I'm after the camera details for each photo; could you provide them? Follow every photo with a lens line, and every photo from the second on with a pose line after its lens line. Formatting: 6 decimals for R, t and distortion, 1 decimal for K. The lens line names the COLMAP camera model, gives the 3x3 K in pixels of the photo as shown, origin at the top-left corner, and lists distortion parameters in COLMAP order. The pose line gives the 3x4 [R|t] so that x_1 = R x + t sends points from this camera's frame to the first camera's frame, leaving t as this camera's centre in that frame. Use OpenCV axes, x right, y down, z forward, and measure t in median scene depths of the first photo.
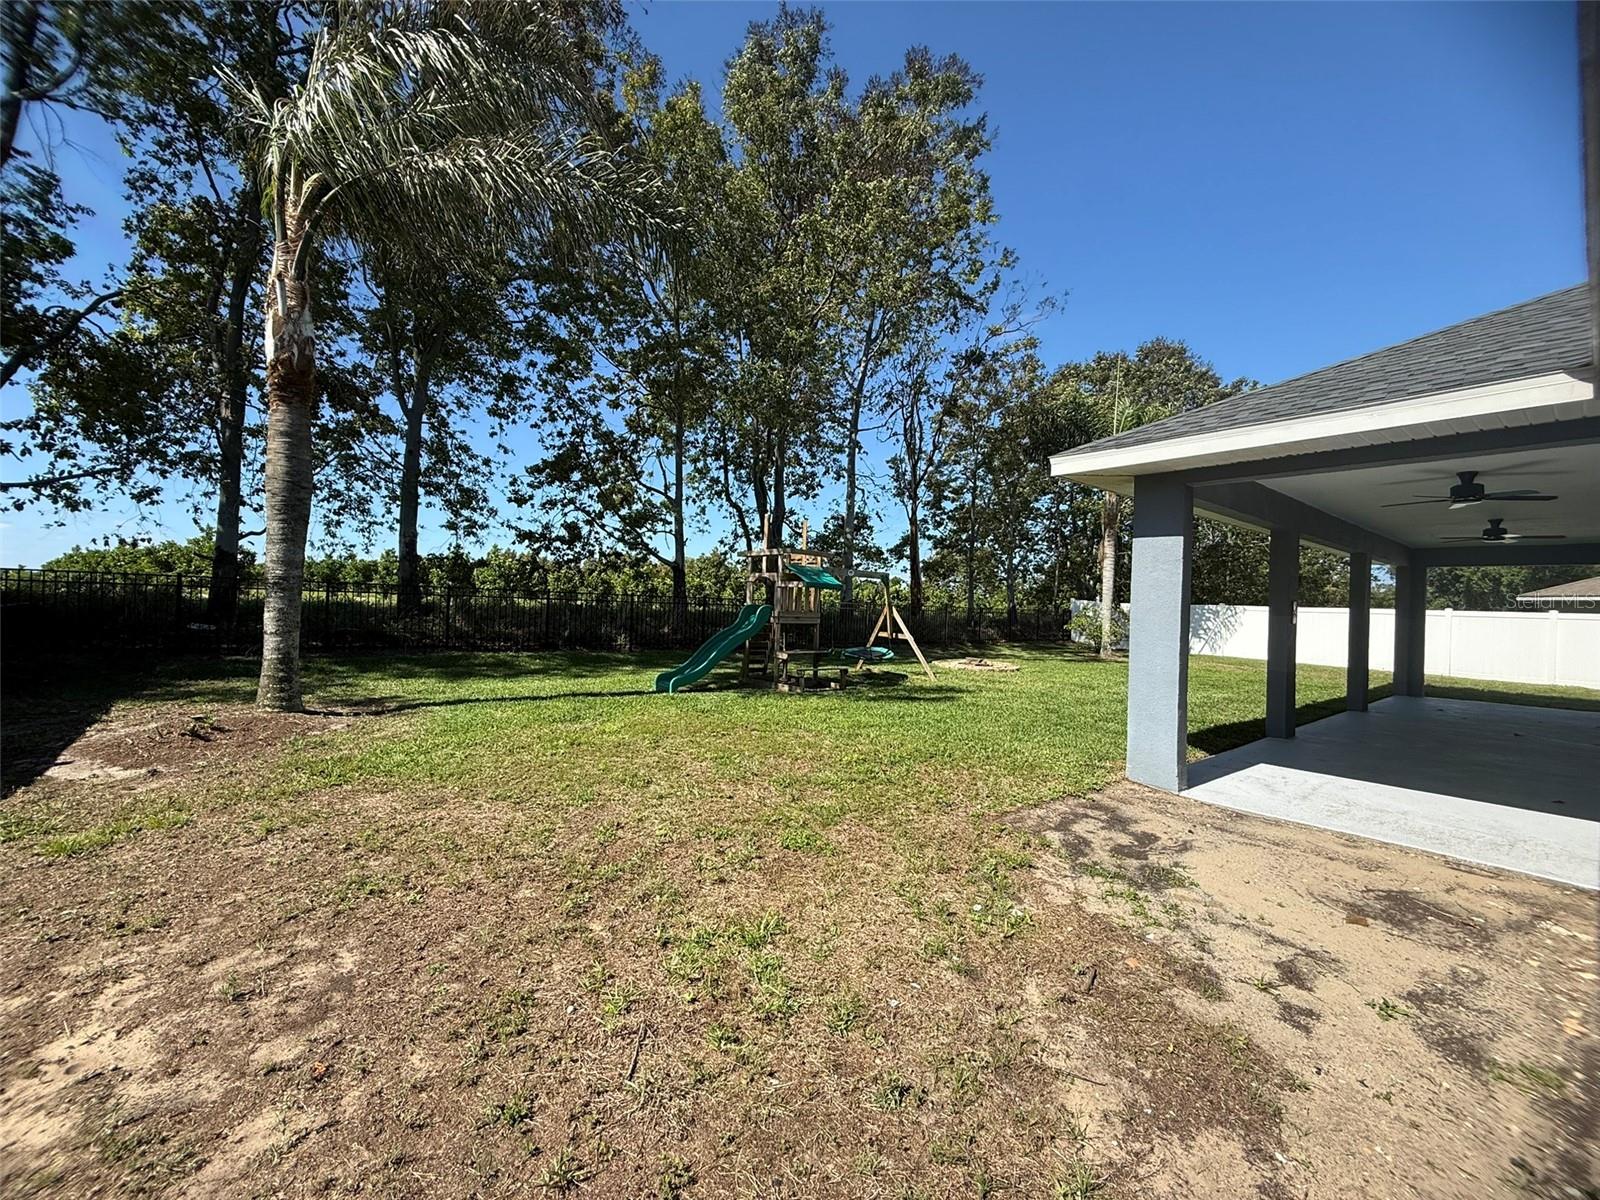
lens RADIAL K [[629.4, 0, 792.4], [0, 629.4, 607.3], [0, 0, 1]] dist [0.000879, -0.000357]
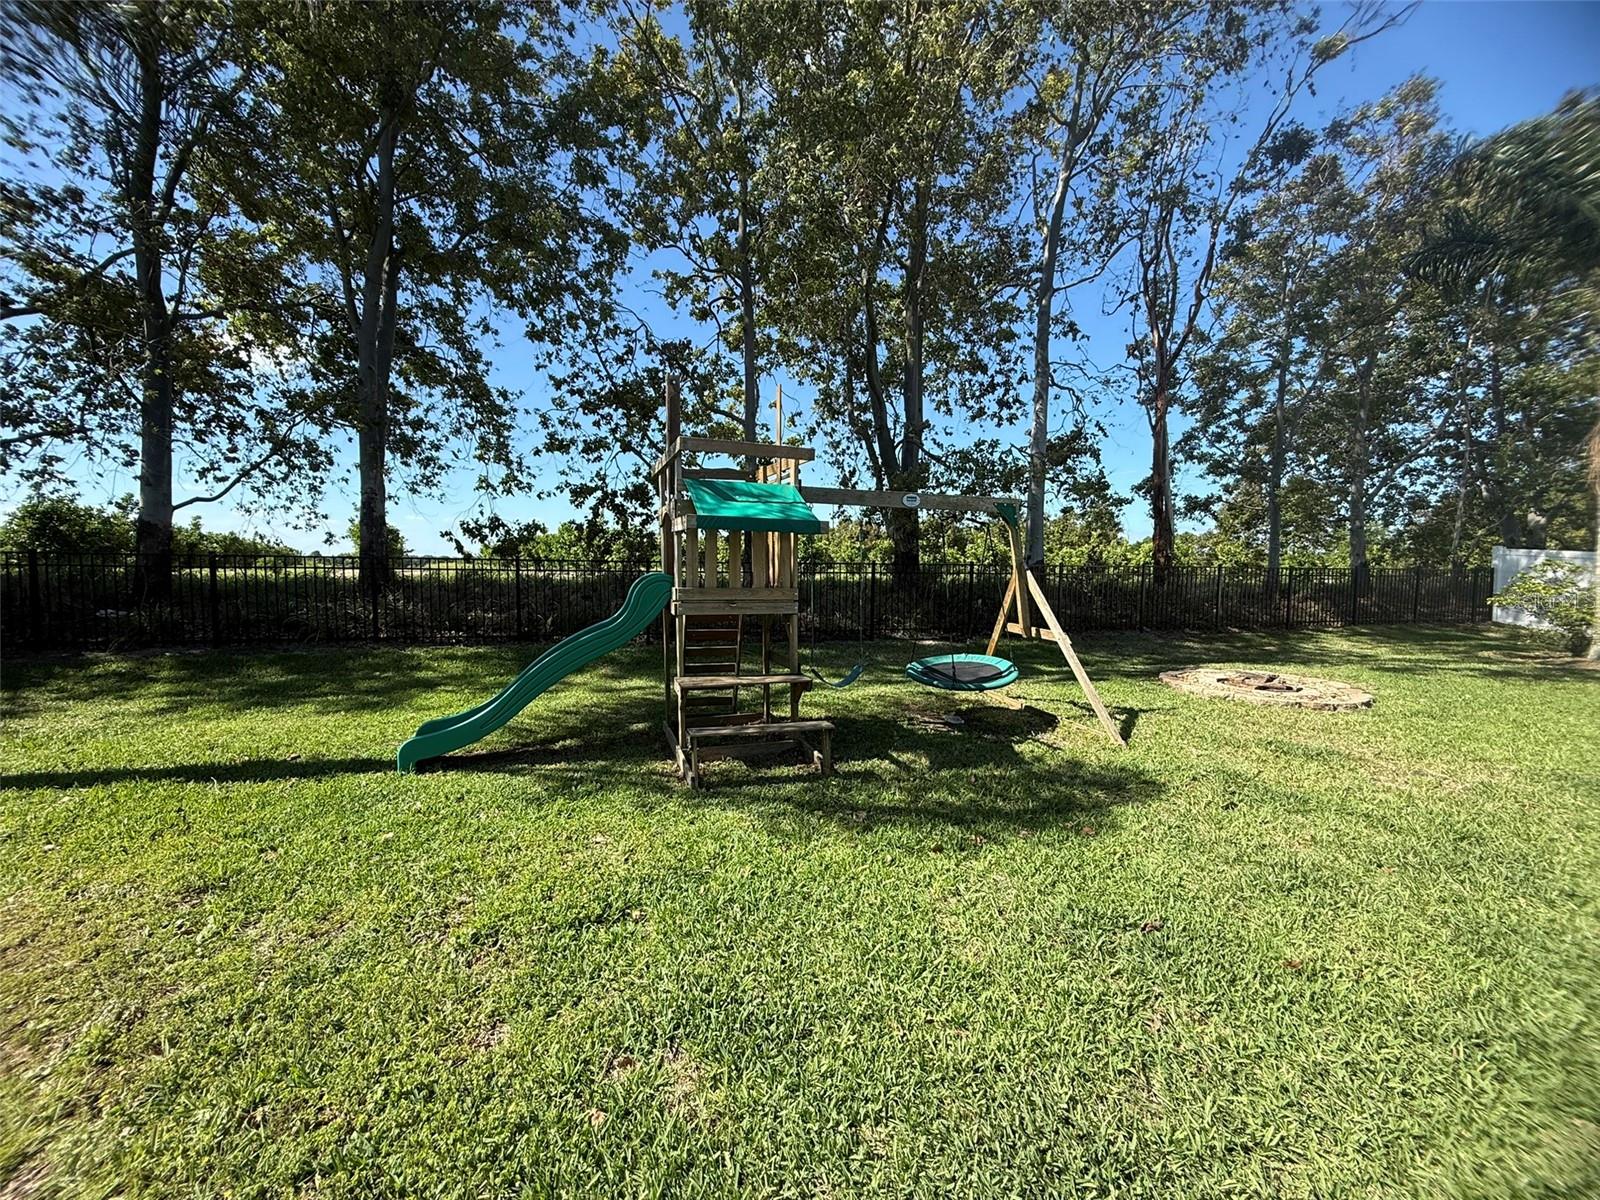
lens RADIAL K [[629.4, 0, 792.4], [0, 629.4, 607.3], [0, 0, 1]] dist [0.000879, -0.000357]
pose [[0.920145, -0.001312, -0.391575, 0.174180], [0.021546, 0.998649, 0.047284, 0.000283], [0.390984, -0.051945, 0.918930, 0.479404]]
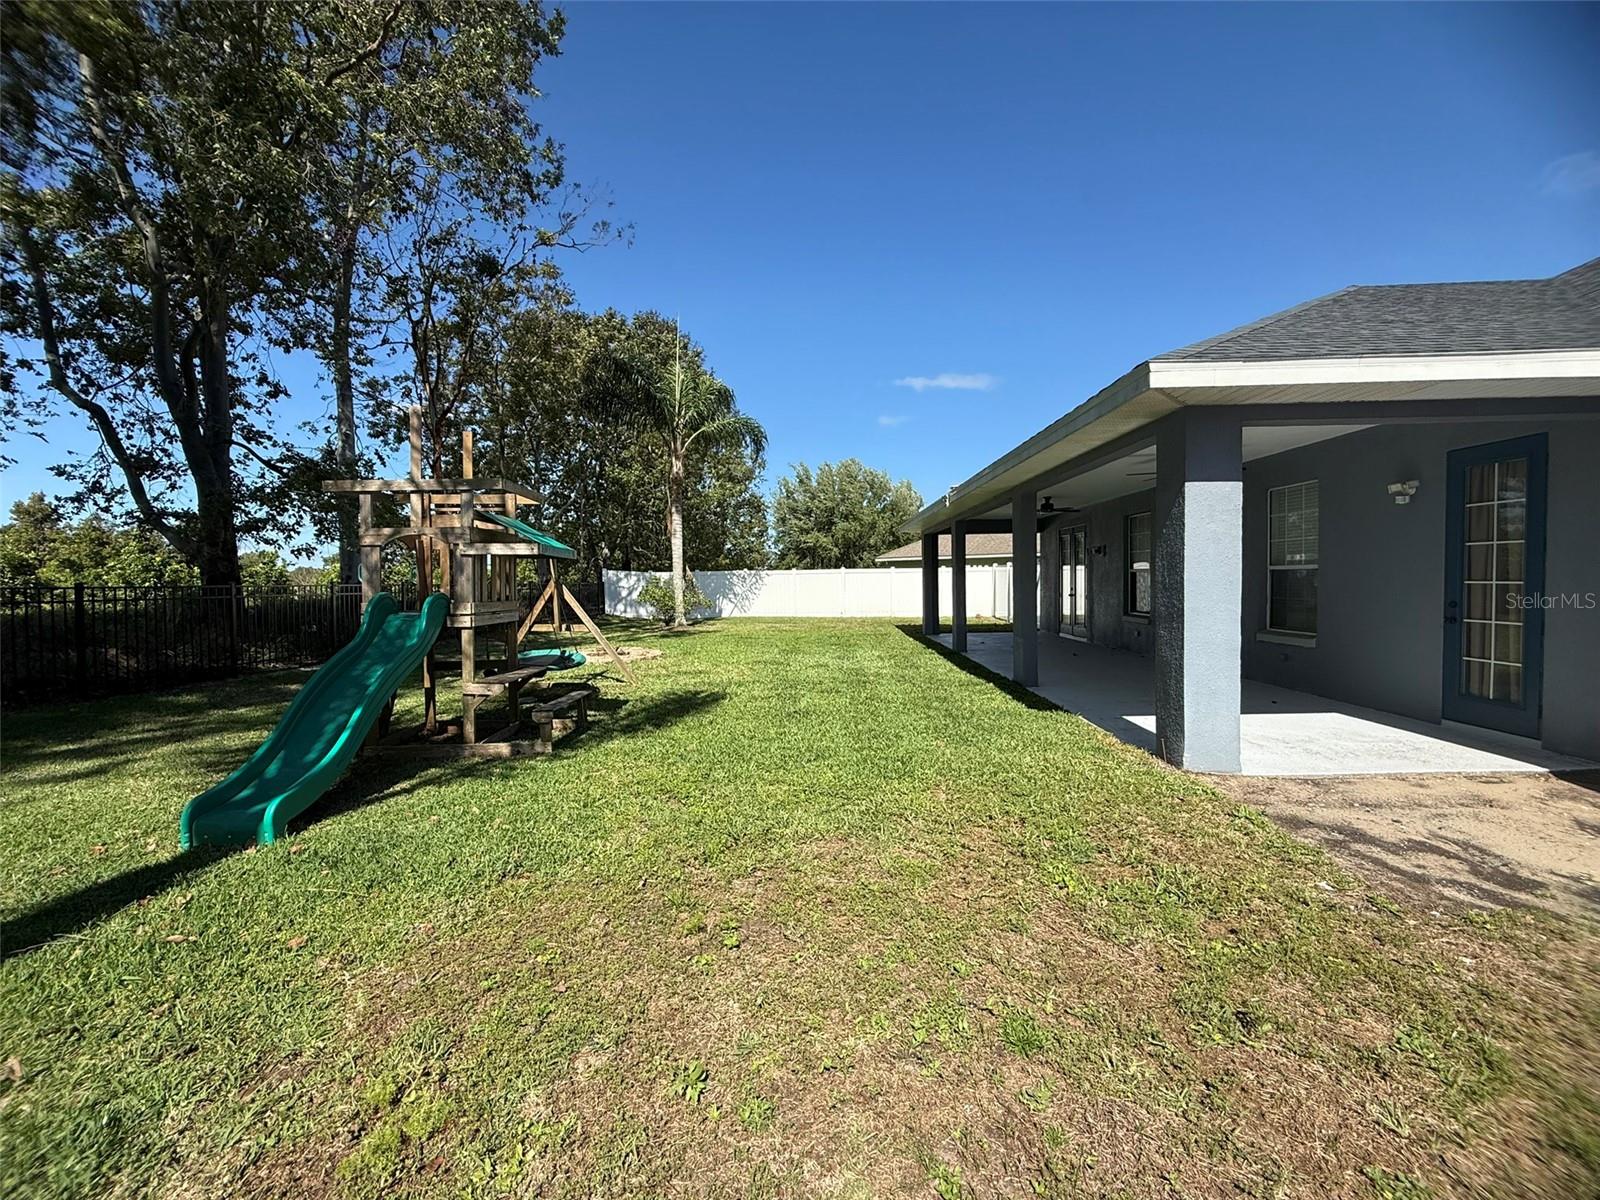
lens RADIAL K [[629.4, 0, 792.4], [0, 629.4, 607.3], [0, 0, 1]] dist [0.000879, -0.000357]
pose [[0.649525, -0.074763, 0.756656, -0.182235], [0.042377, 0.997167, 0.062150, -0.008623], [-0.759159, -0.008303, 0.650853, 0.360278]]
